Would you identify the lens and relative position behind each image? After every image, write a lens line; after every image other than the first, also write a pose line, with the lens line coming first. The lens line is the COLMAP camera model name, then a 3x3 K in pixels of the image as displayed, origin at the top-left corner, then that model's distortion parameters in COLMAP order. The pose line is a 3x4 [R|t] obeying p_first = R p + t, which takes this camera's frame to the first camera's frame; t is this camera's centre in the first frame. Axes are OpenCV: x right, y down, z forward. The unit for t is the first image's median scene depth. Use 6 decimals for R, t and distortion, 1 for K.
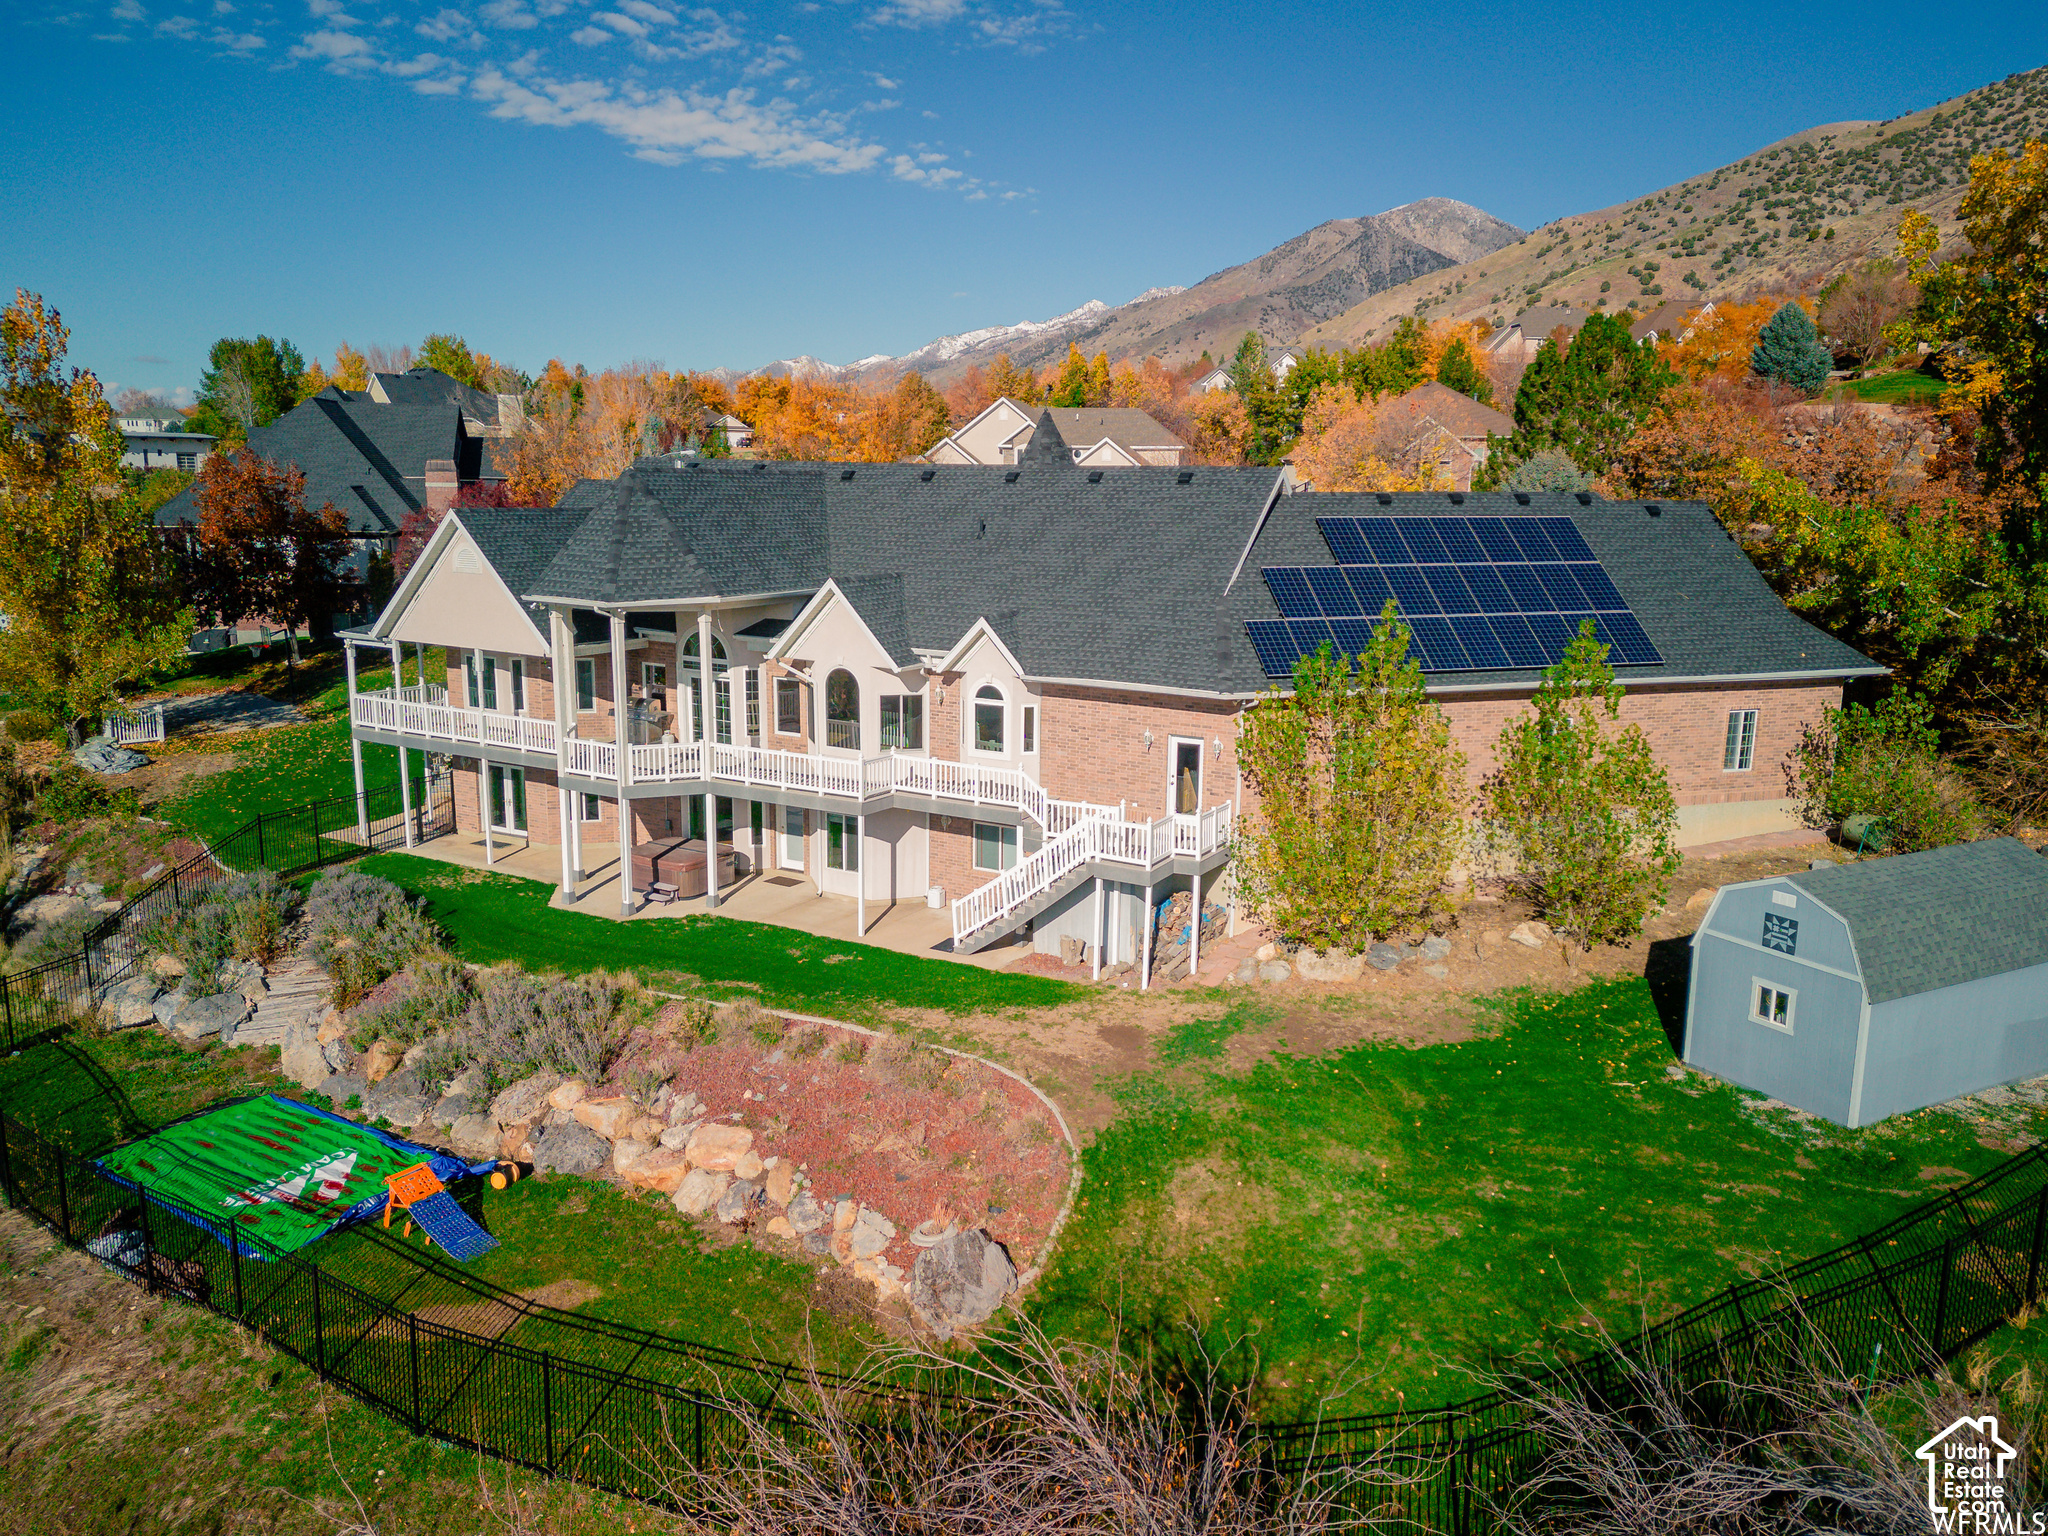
lens RADIAL K [[1500.0, 0, 1019.8], [0, 1500.0, 764.2], [0, 0, 1]] dist [0.072036, -0.064634]
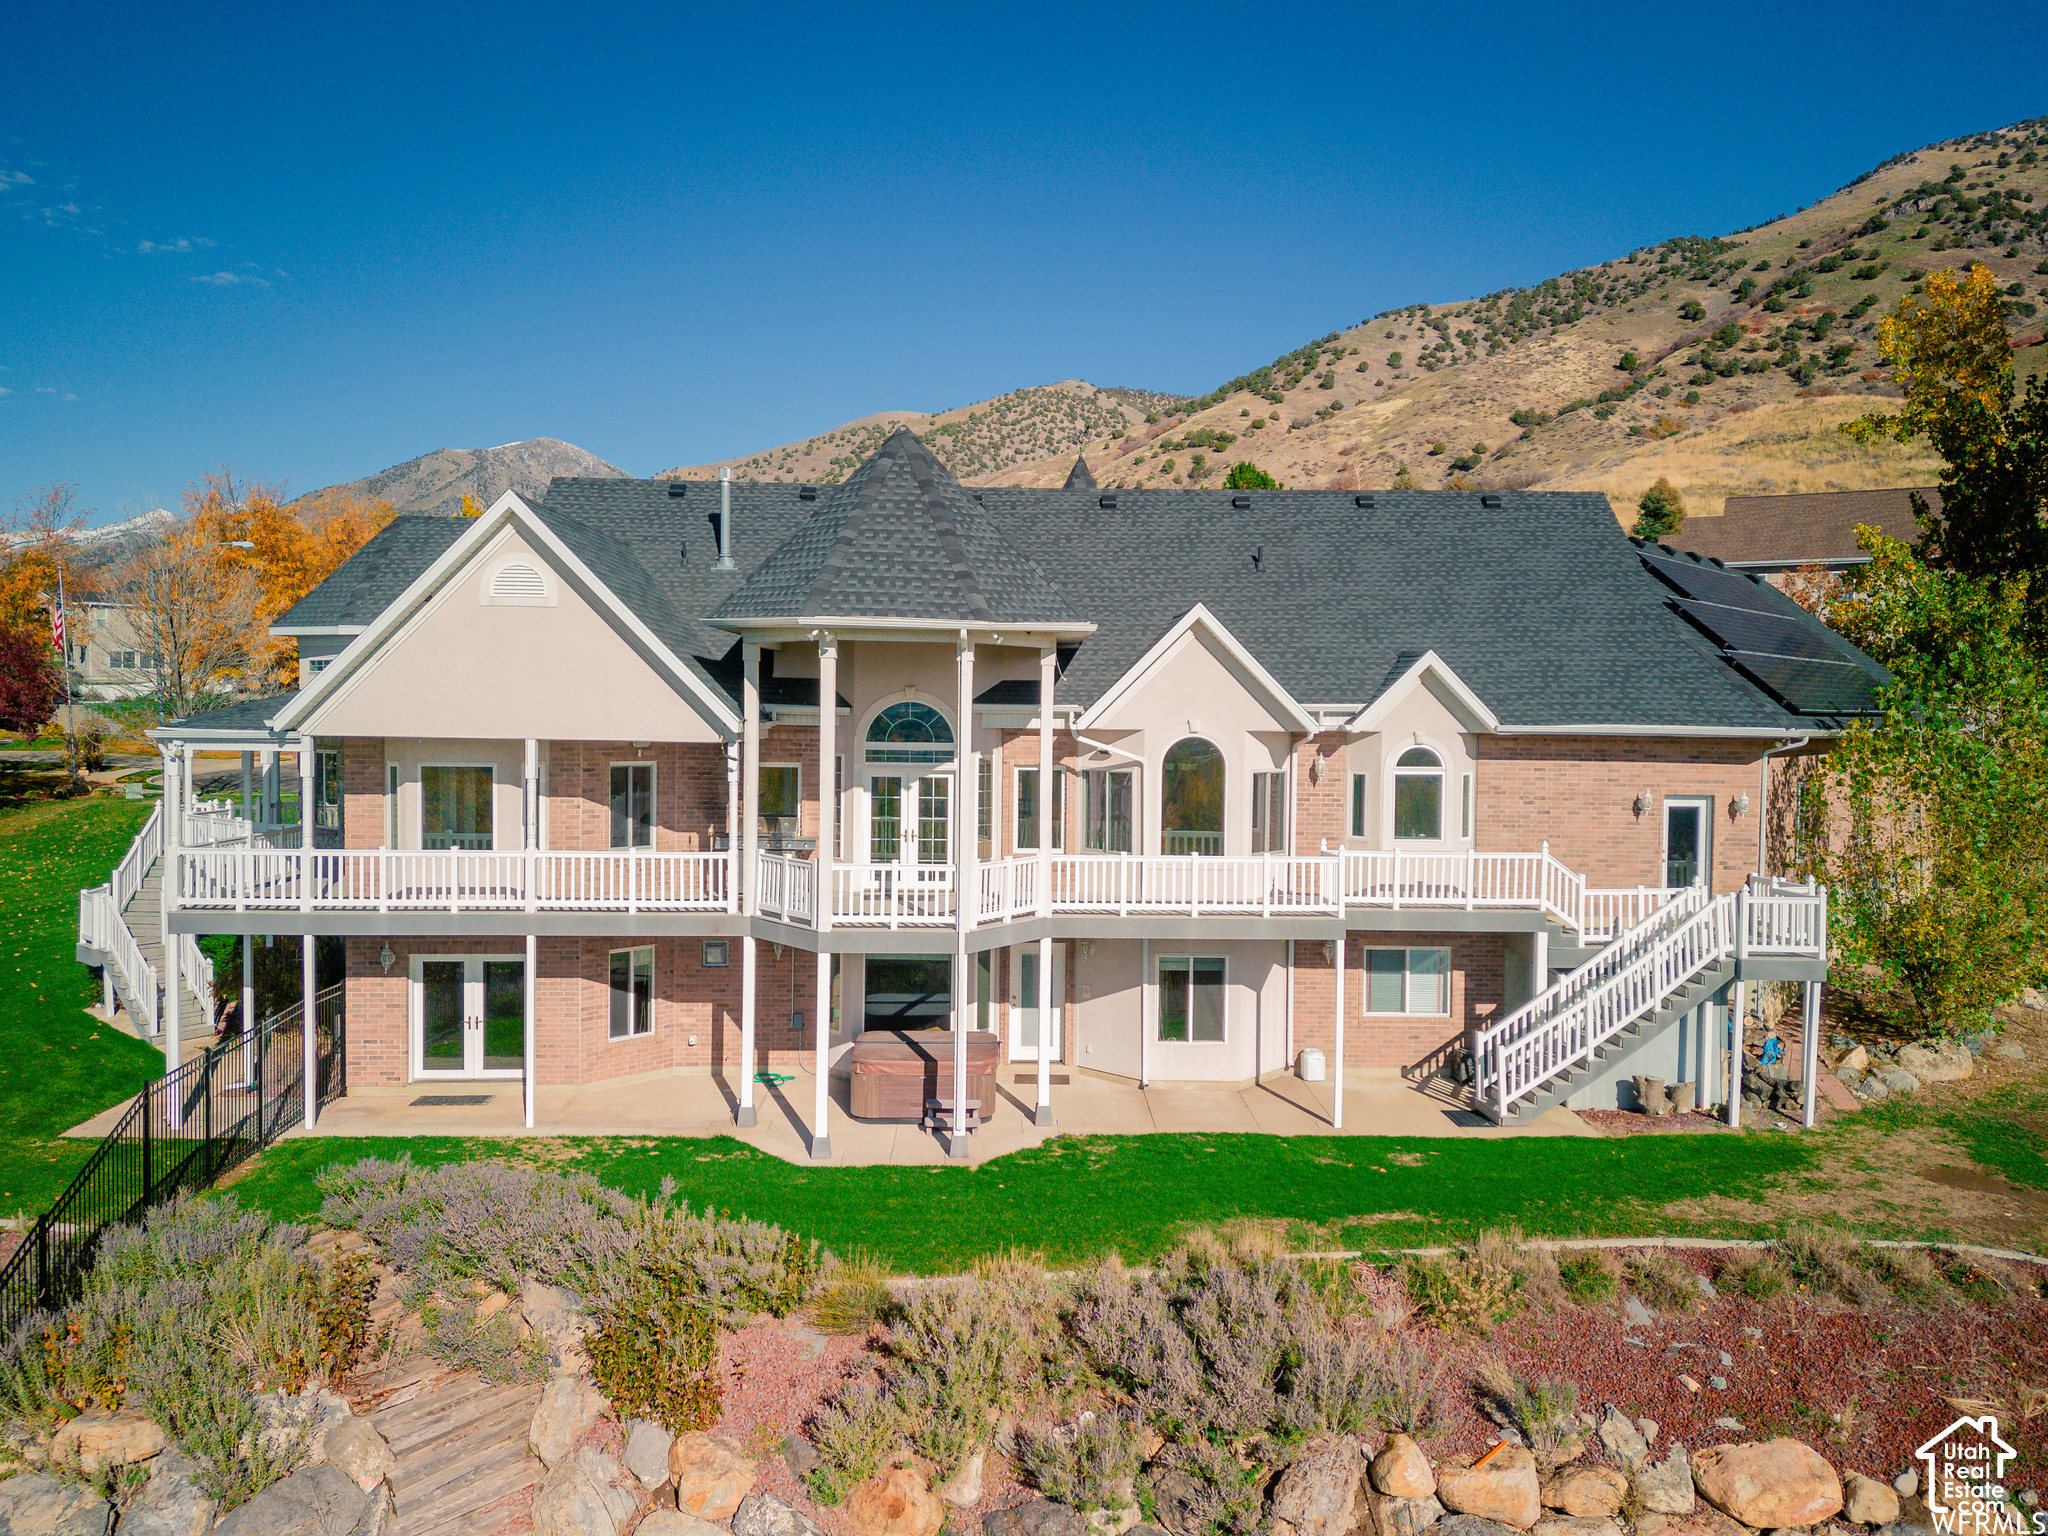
lens RADIAL K [[1500.0, 0, 1012.2], [0, 1500.0, 762.8], [0, 0, 1]] dist [0.072036, -0.064634]
pose [[0.849575, -0.020544, 0.527068, -0.461159], [0.098745, 0.987770, -0.120664, 0.018543], [-0.518143, 0.154558, 0.841213, 0.398340]]
